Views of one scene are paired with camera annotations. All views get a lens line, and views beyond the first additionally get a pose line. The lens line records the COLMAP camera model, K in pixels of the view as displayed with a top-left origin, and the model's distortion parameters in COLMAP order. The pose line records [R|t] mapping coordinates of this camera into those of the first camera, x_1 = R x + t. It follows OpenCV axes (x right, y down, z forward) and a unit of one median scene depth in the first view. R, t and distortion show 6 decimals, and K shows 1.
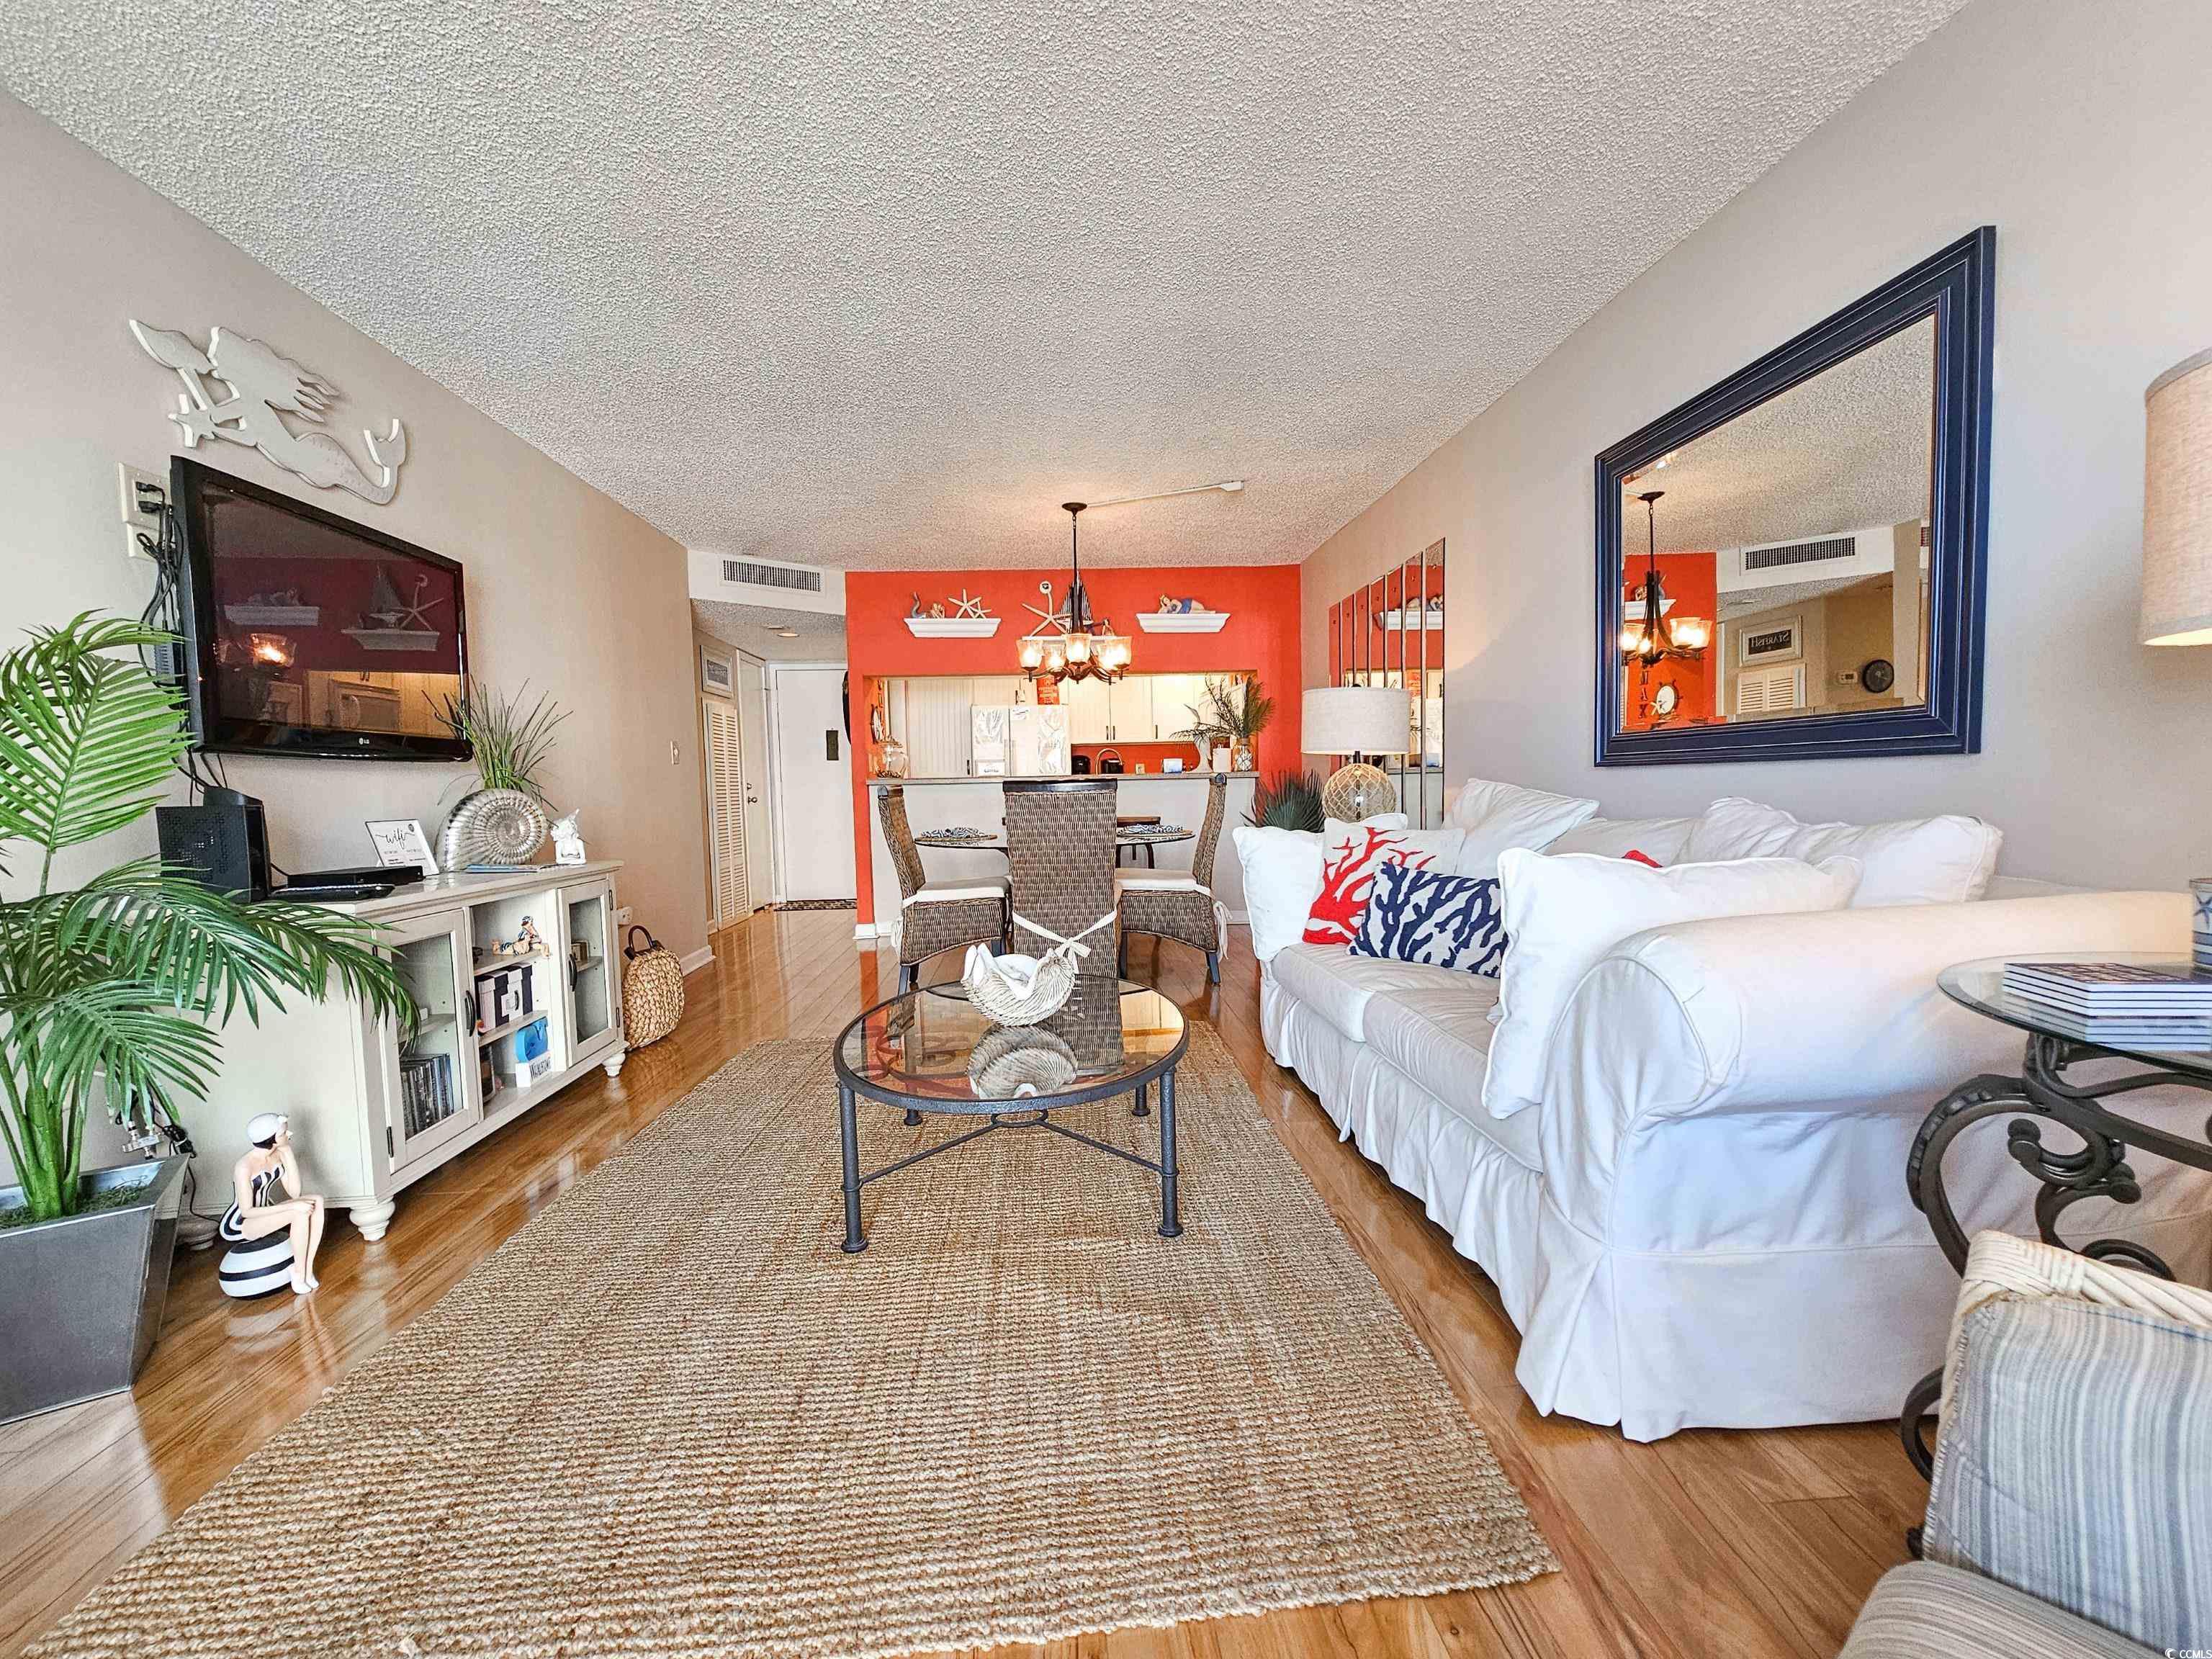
lens RADIAL K [[960.7, 0, 1098.4], [0, 960.7, 860.5], [0, 0, 1]] dist [0.000879, 0.000166]
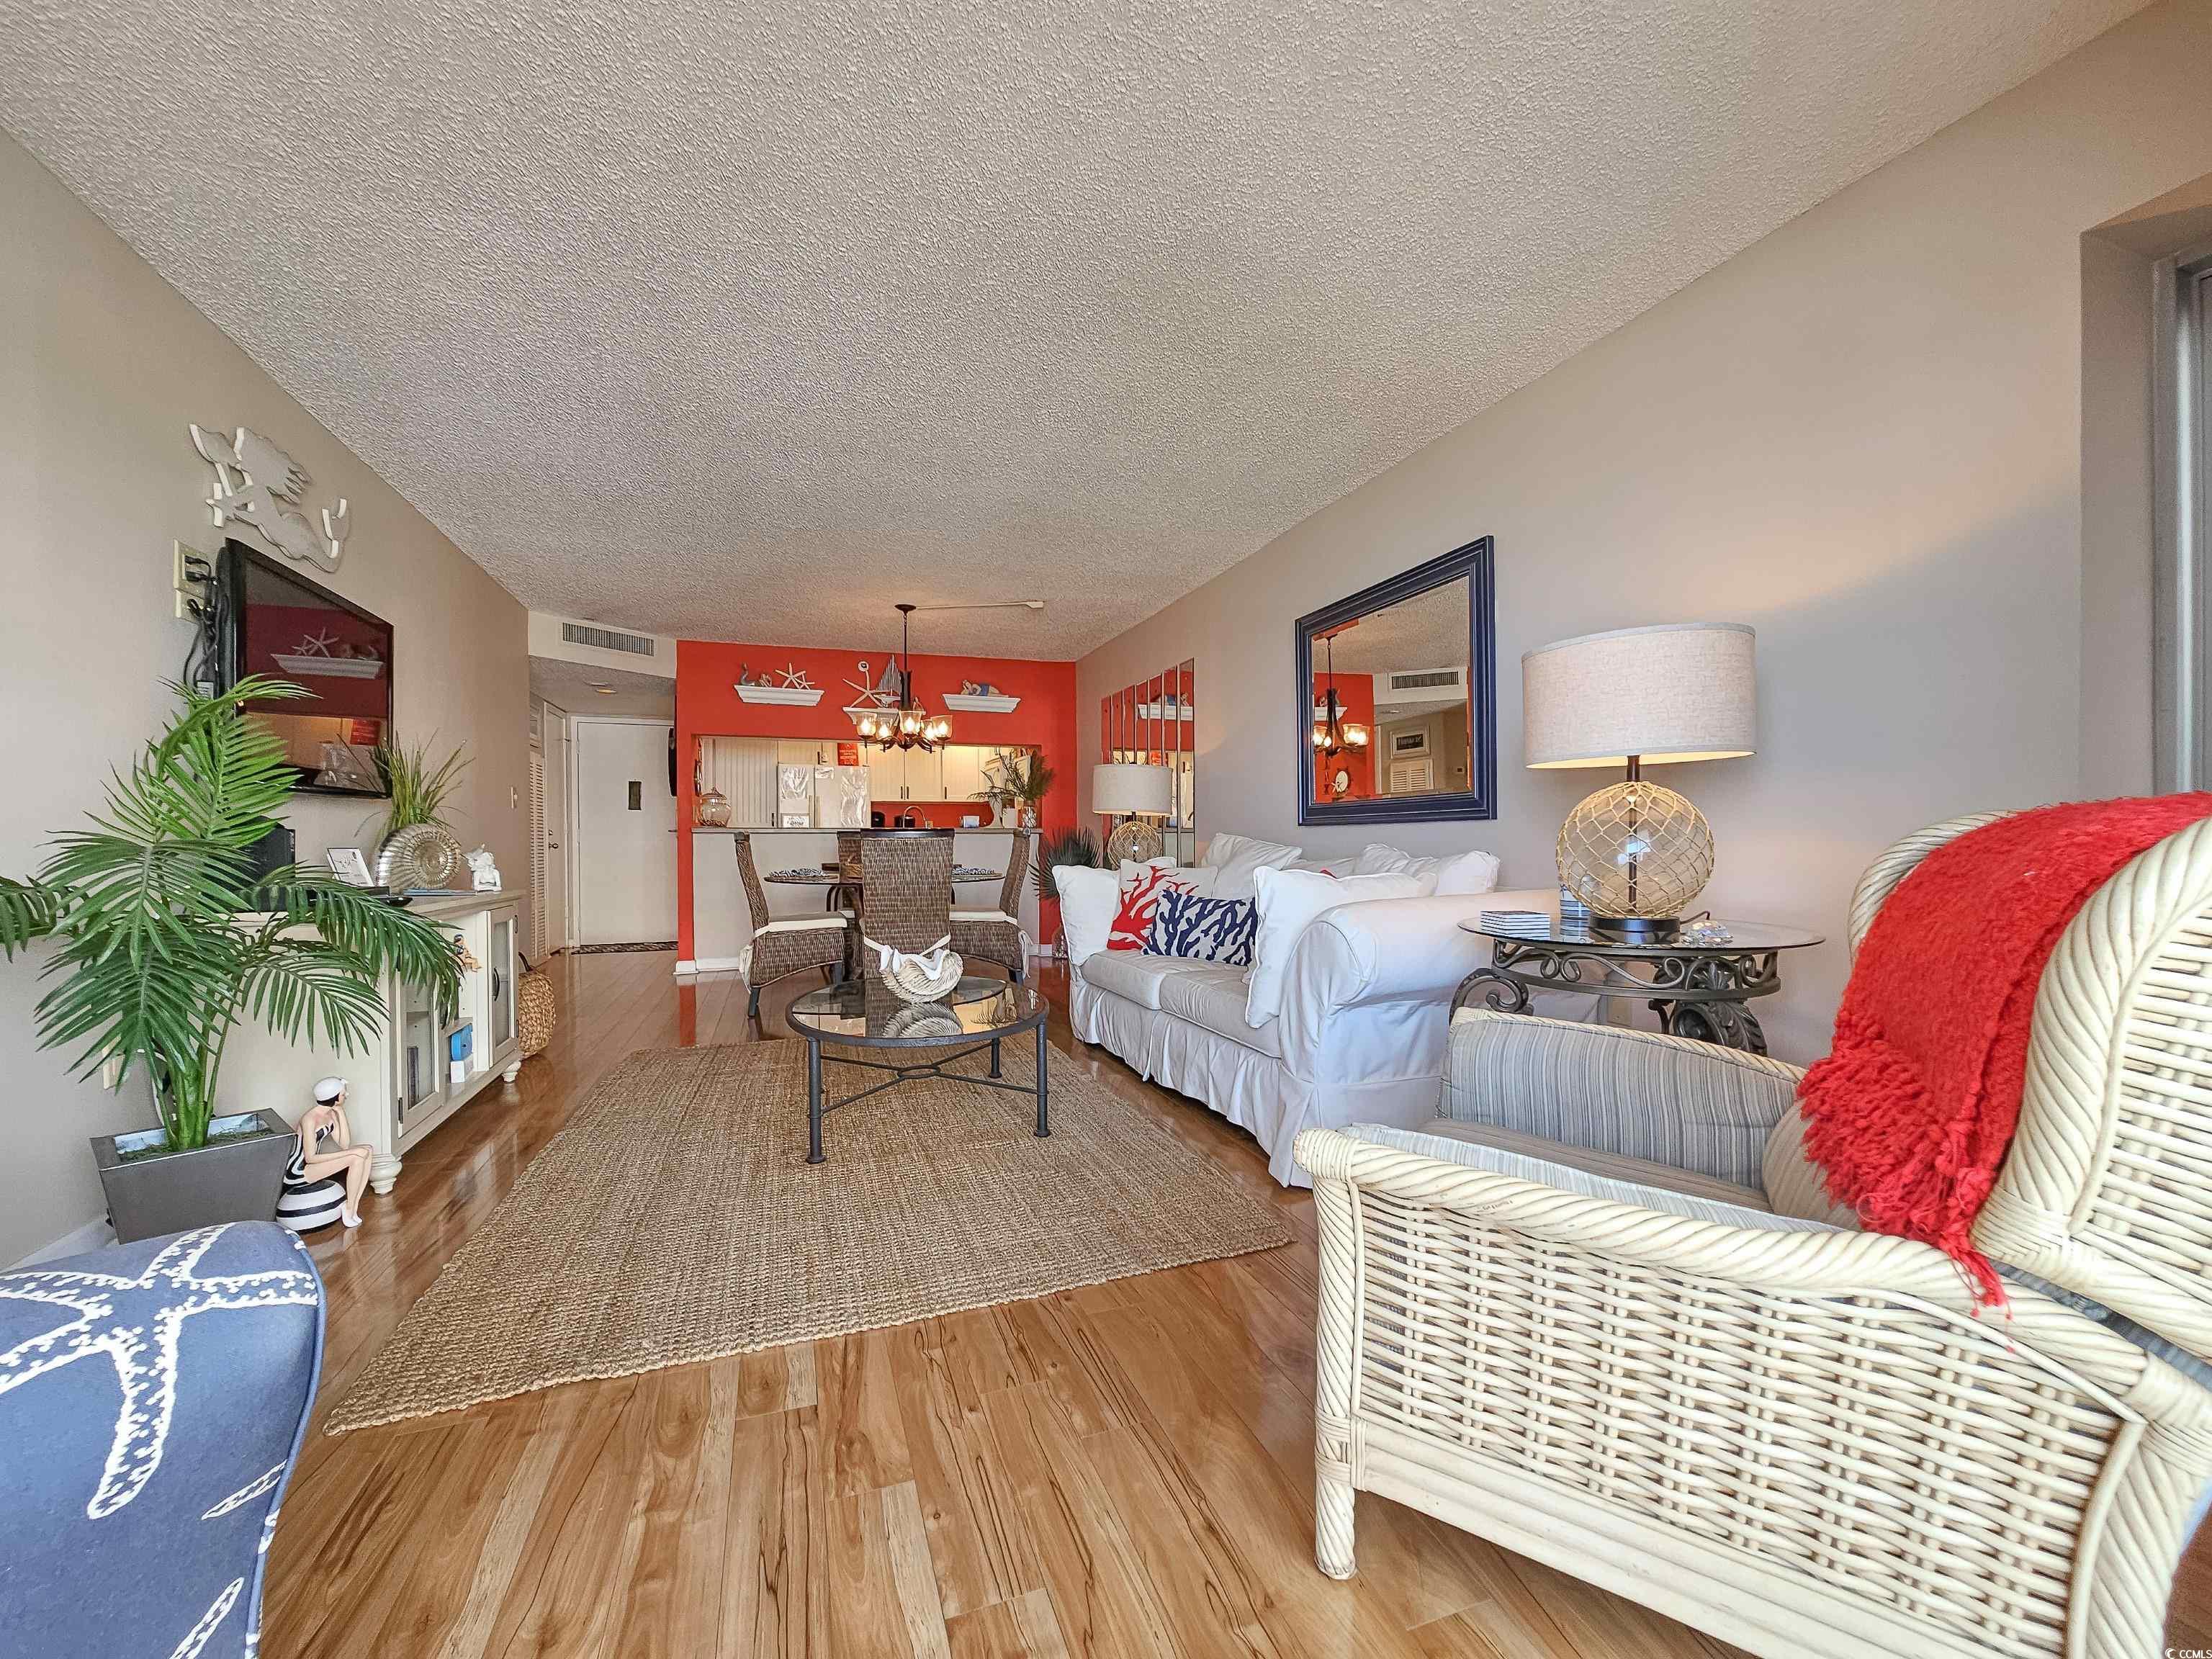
lens RADIAL K [[903.1, 0, 1105.2], [0, 903.1, 855.1], [0, 0, 1]] dist [-0.002467, 0.001232]
pose [[0.962998, 0.013830, 0.269152, -0.139657], [0.004293, 0.997769, -0.066629, 0.037996], [-0.269473, 0.065319, 0.960790, -0.244864]]
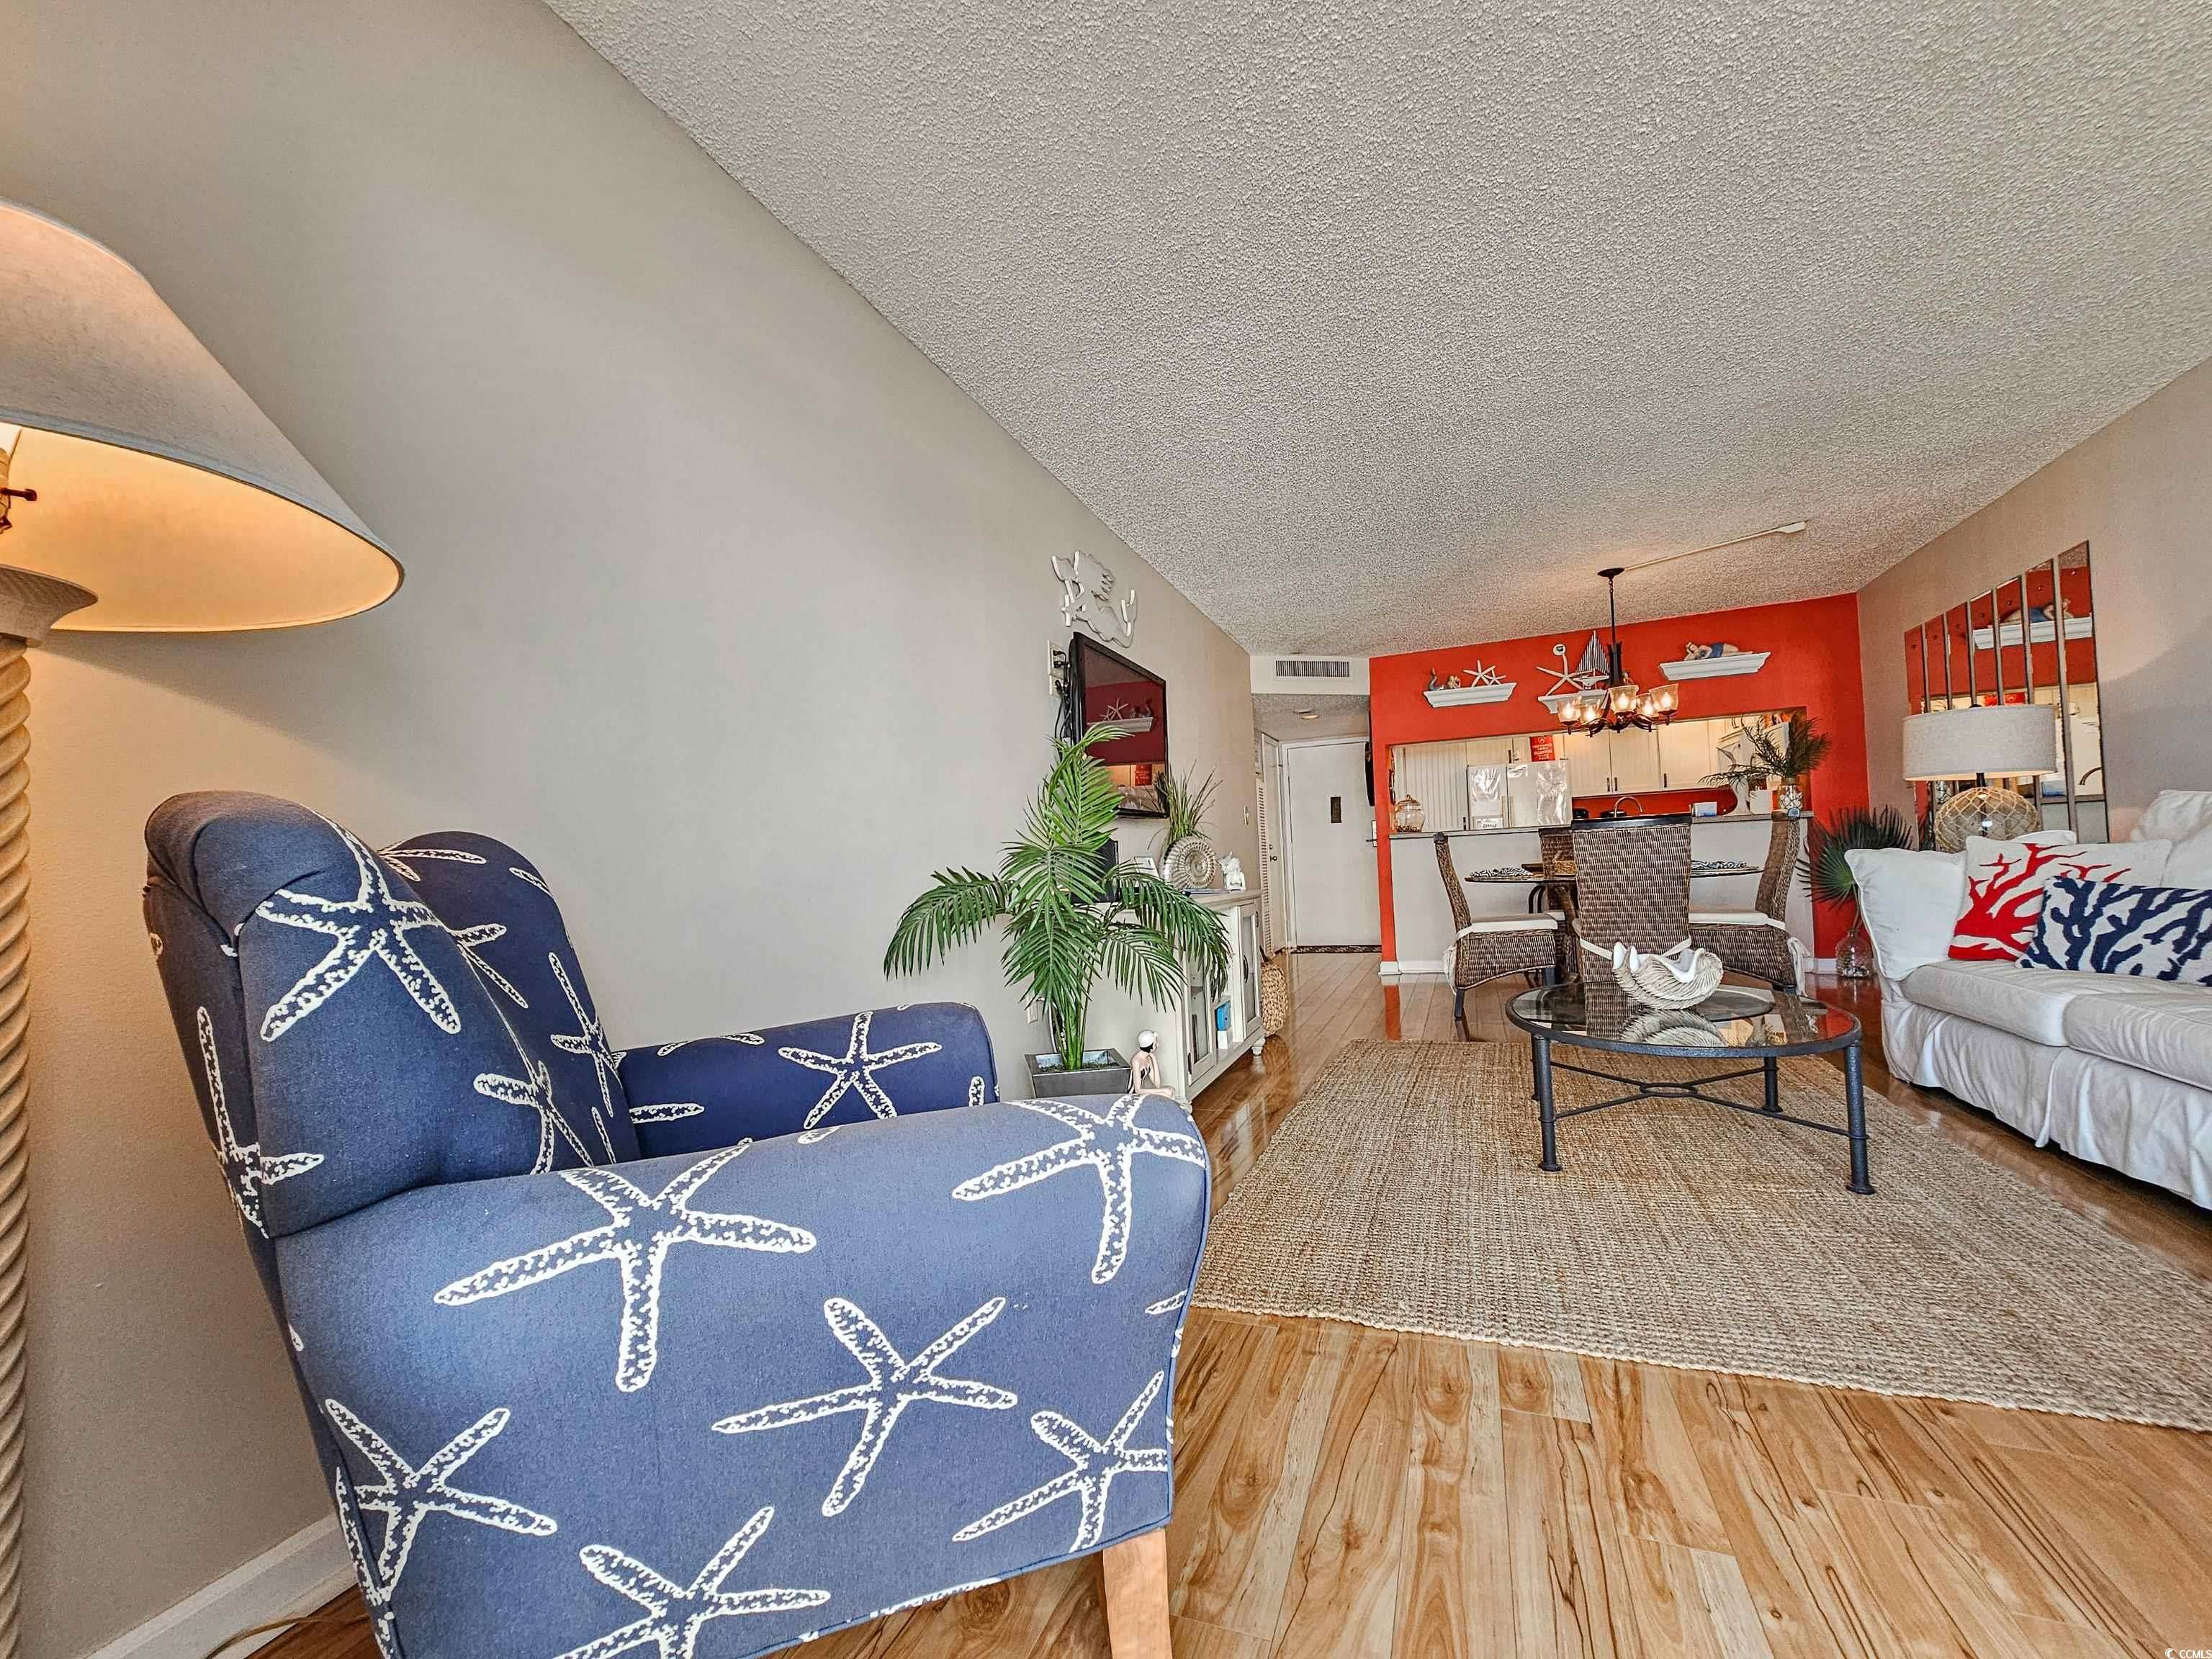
lens RADIAL K [[903.1, 0, 1105.2], [0, 903.1, 855.1], [0, 0, 1]] dist [-0.002467, 0.001232]
pose [[0.898950, -0.027106, -0.437211, -0.166786], [-0.007487, 0.996987, -0.077206, 0.057153], [0.437986, 0.072678, 0.896039, -0.238945]]
